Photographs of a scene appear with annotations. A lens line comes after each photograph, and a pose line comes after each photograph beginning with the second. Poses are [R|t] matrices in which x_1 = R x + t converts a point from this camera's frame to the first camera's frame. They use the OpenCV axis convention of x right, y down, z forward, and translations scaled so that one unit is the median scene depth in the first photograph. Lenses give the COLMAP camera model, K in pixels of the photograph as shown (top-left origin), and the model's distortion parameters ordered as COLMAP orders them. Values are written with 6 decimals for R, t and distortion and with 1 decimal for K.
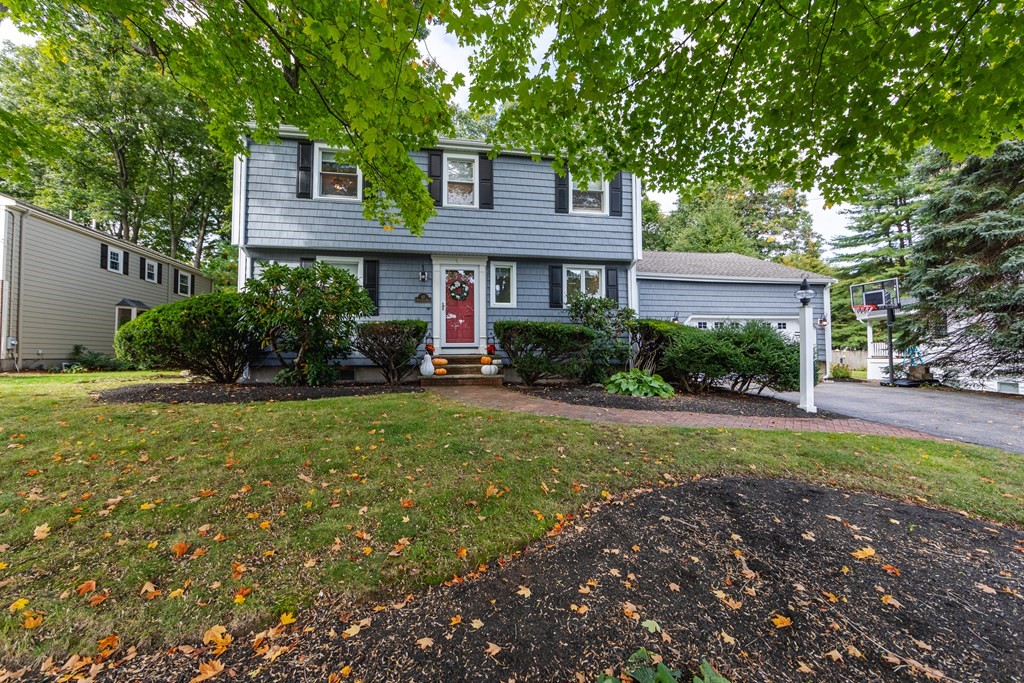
lens RADIAL K [[403.9, 0, 509.8], [0, 403.9, 342.7], [0, 0, 1]] dist [0.000271, -0.000933]
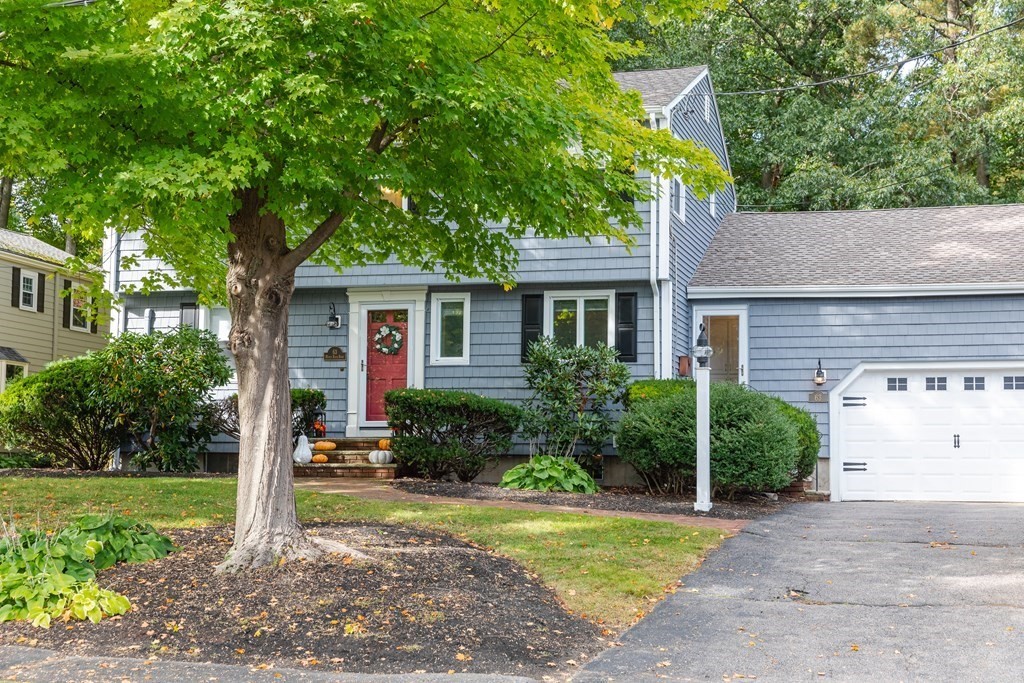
lens RADIAL K [[1486.2, 0, 512.0], [0, 1486.2, 340.9], [0, 0, 1]] dist [-0.009024, 0.000000]
pose [[0.913700, -0.024566, -0.405647, 1.044983], [0.000920, 0.998294, -0.058385, 0.012749], [0.406389, 0.052974, 0.912163, -1.123632]]
